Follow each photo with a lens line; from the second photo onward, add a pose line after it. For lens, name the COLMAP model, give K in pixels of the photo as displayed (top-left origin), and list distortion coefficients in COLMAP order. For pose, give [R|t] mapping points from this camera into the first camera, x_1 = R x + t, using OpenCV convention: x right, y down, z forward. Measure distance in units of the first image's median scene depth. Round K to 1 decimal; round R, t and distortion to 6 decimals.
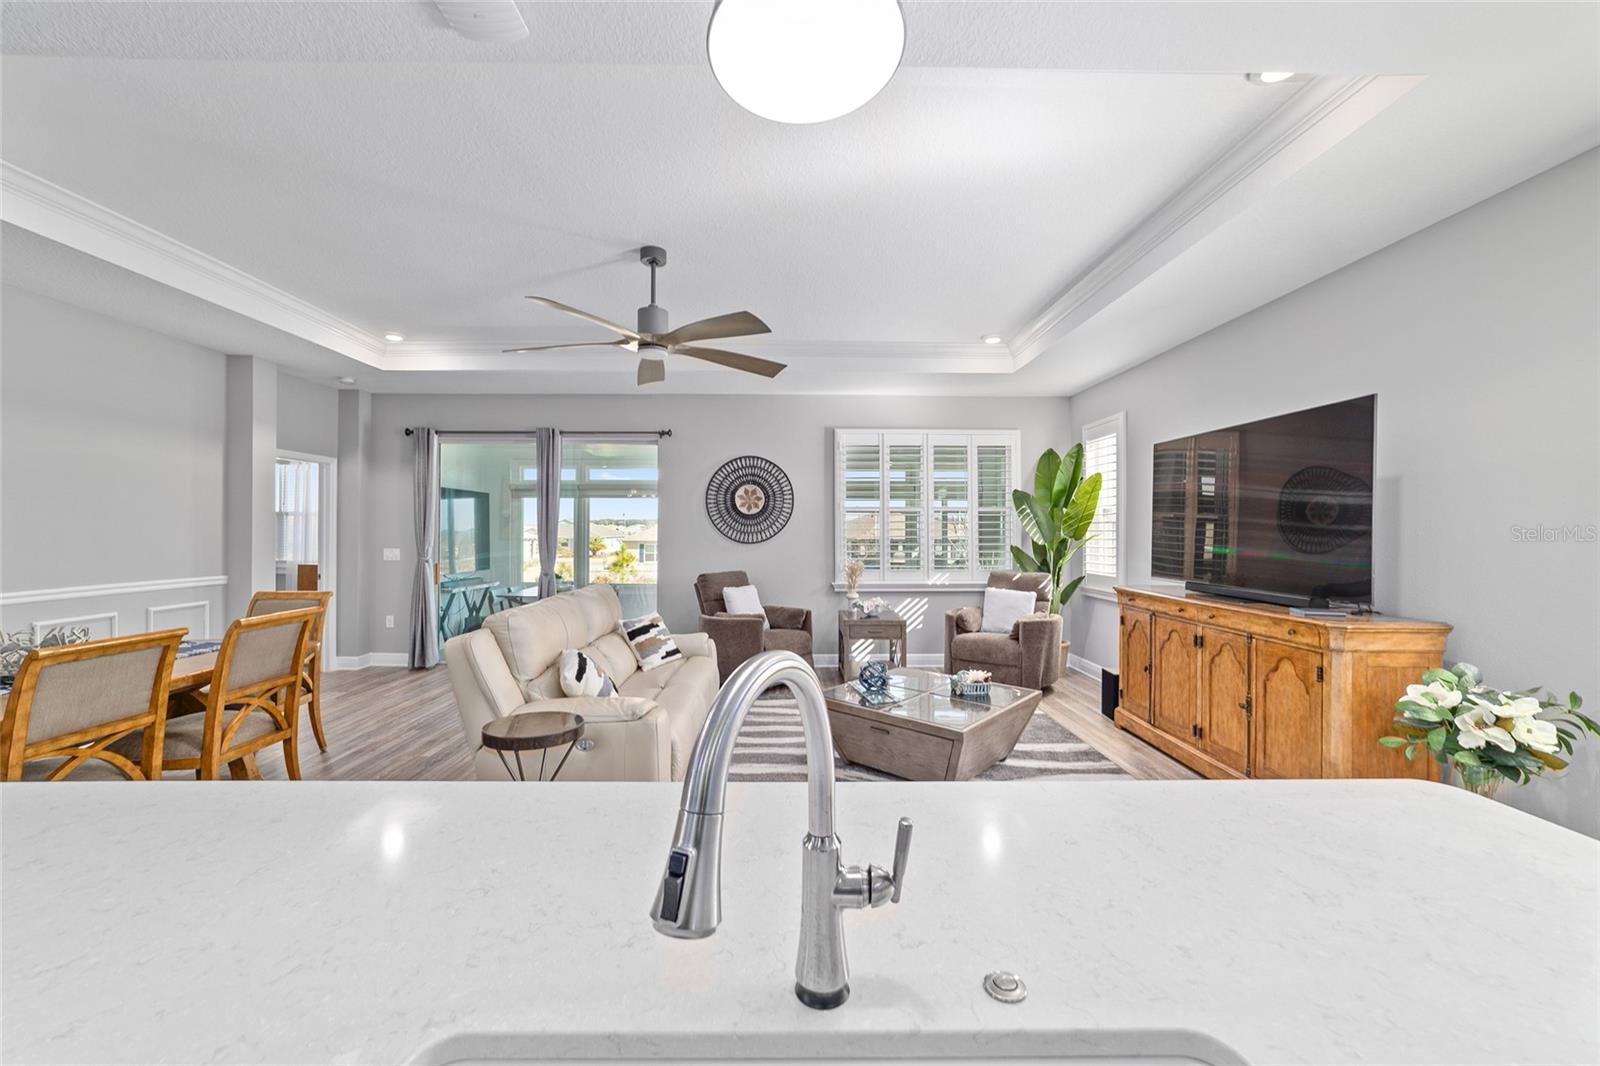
lens RADIAL K [[614.5, 0, 794.3], [0, 614.5, 527.2], [0, 0, 1]] dist [-0.005625, 0.000276]
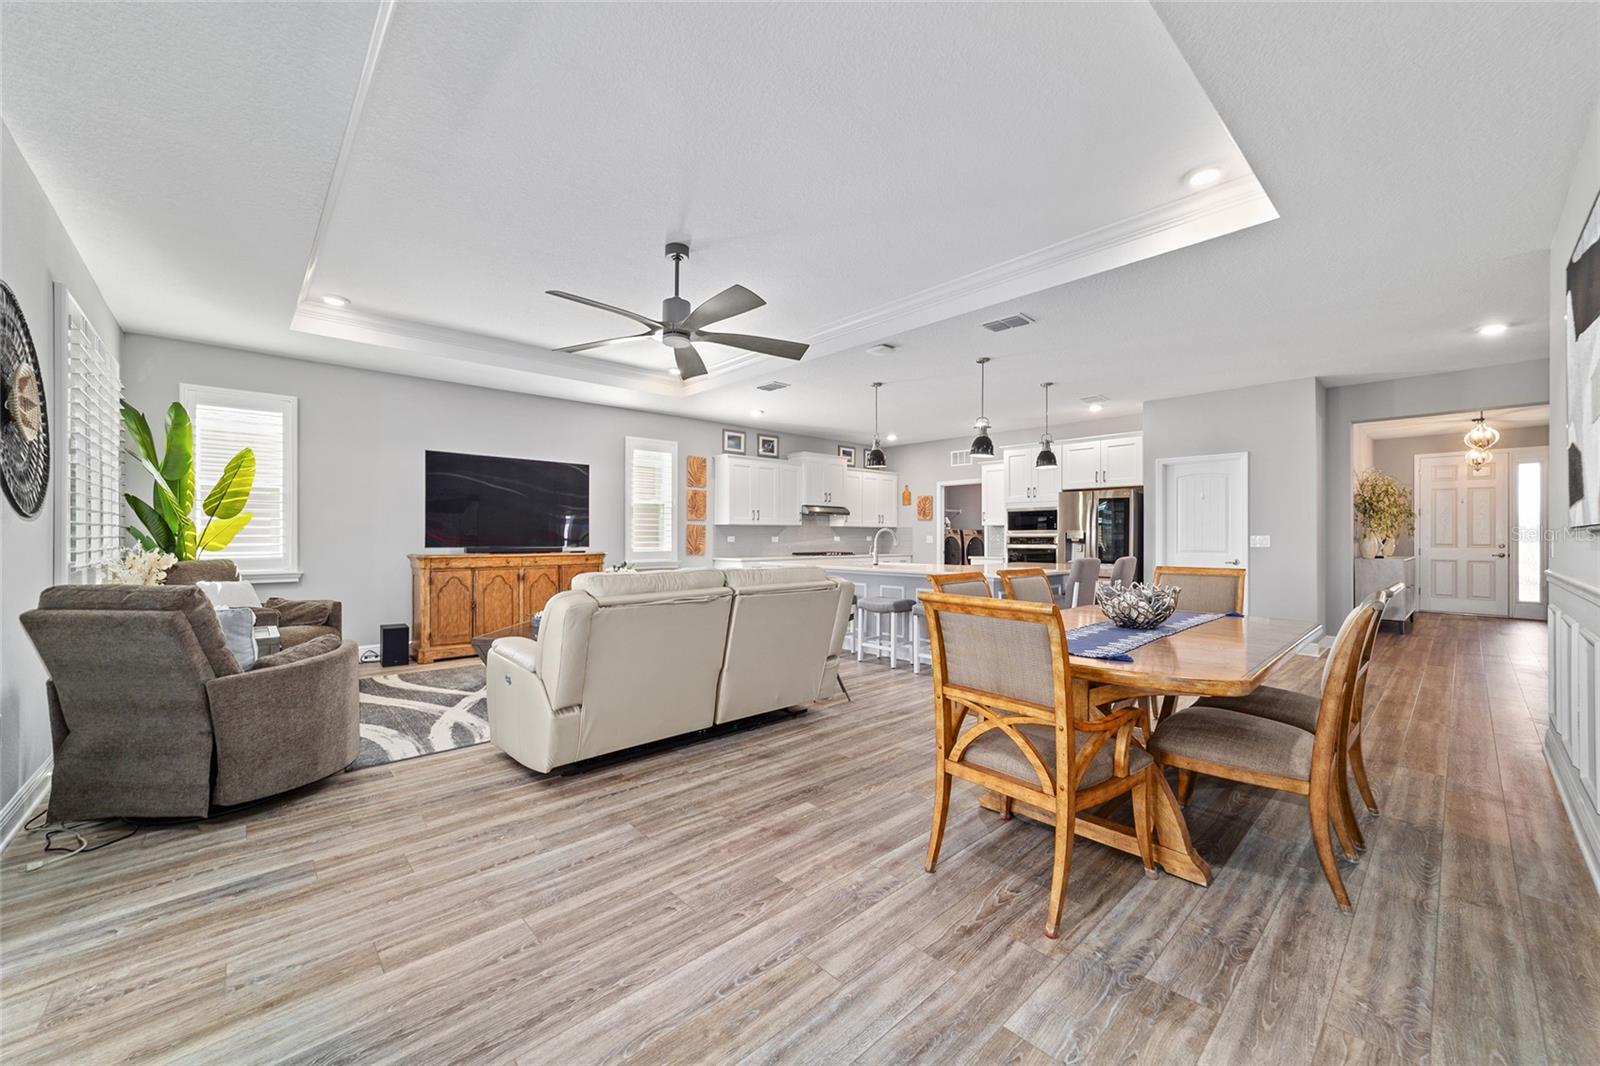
lens RADIAL K [[614.5, 0, 789.4], [0, 614.5, 531.6], [0, 0, 1]] dist [-0.005625, 0.000276]
pose [[-0.660718, 0.001430, 0.750633, -0.748821], [-0.009170, 0.999908, -0.009976, 0.039862], [-0.750578, -0.013475, -0.660644, 0.997140]]
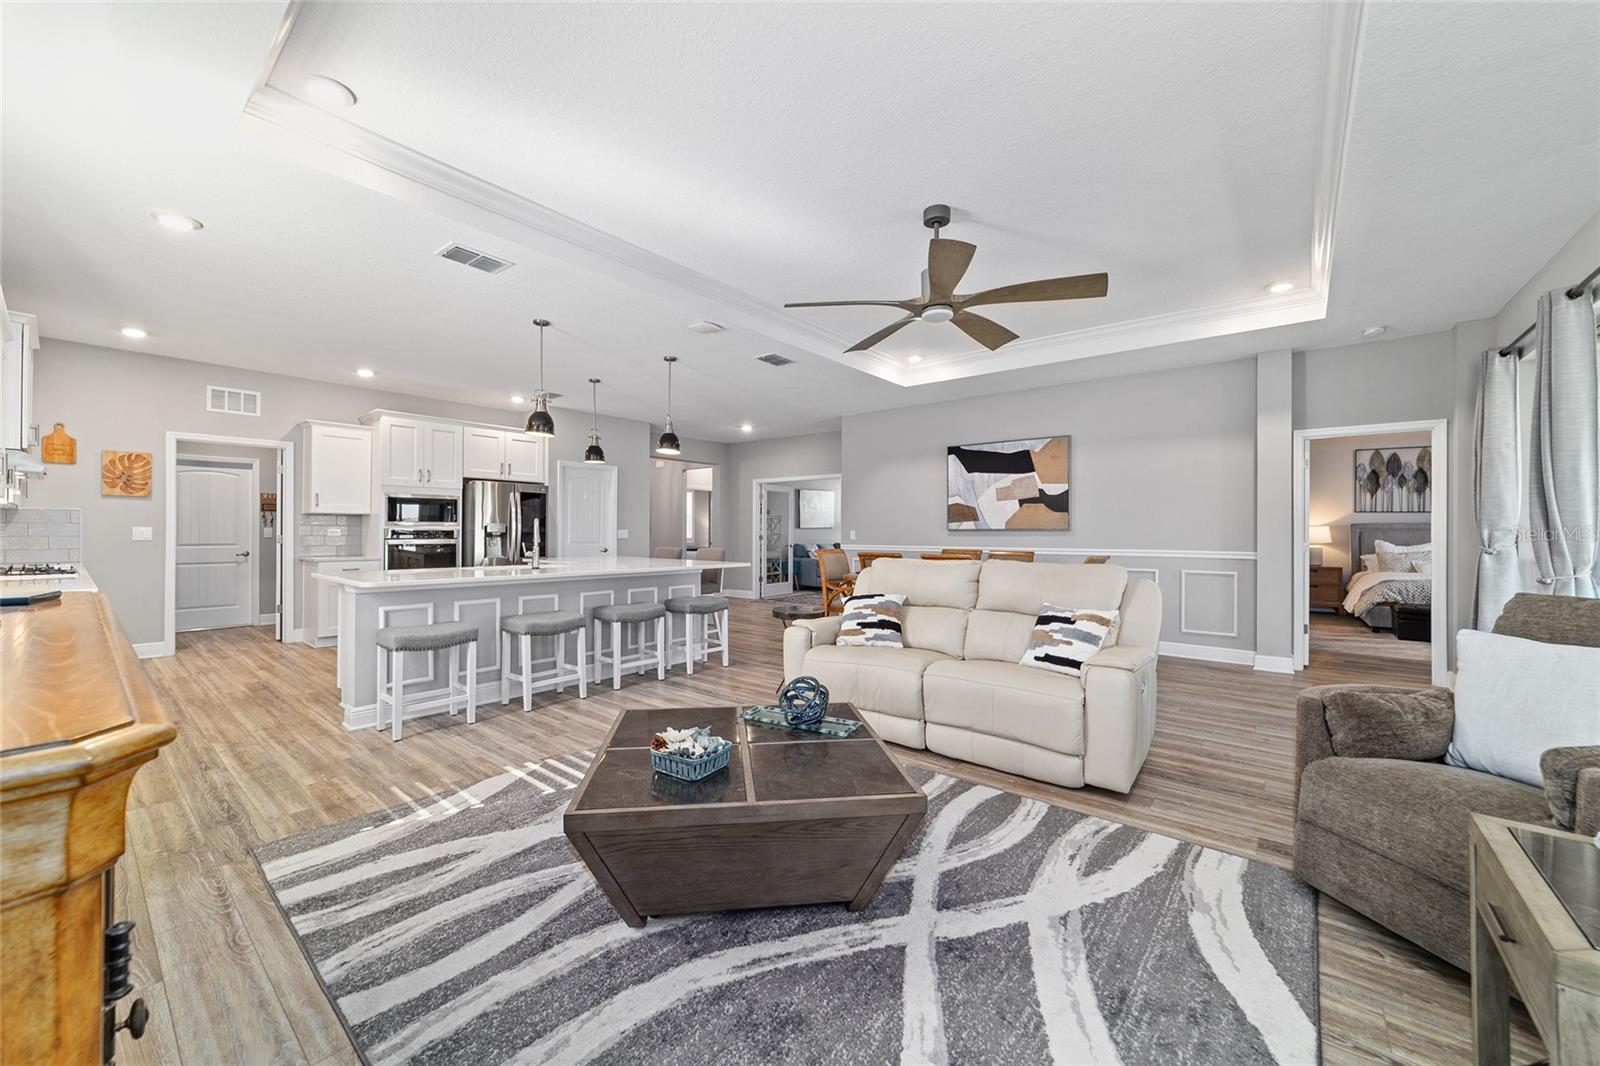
lens RADIAL K [[614.5, 0, 801.7], [0, 614.5, 529.3], [0, 0, 1]] dist [-0.005625, 0.000276]
pose [[-0.638860, -0.009063, -0.769270, 0.420604], [-0.001137, 0.999941, -0.010836, 0.043617], [0.769322, -0.006048, -0.638832, 0.927225]]
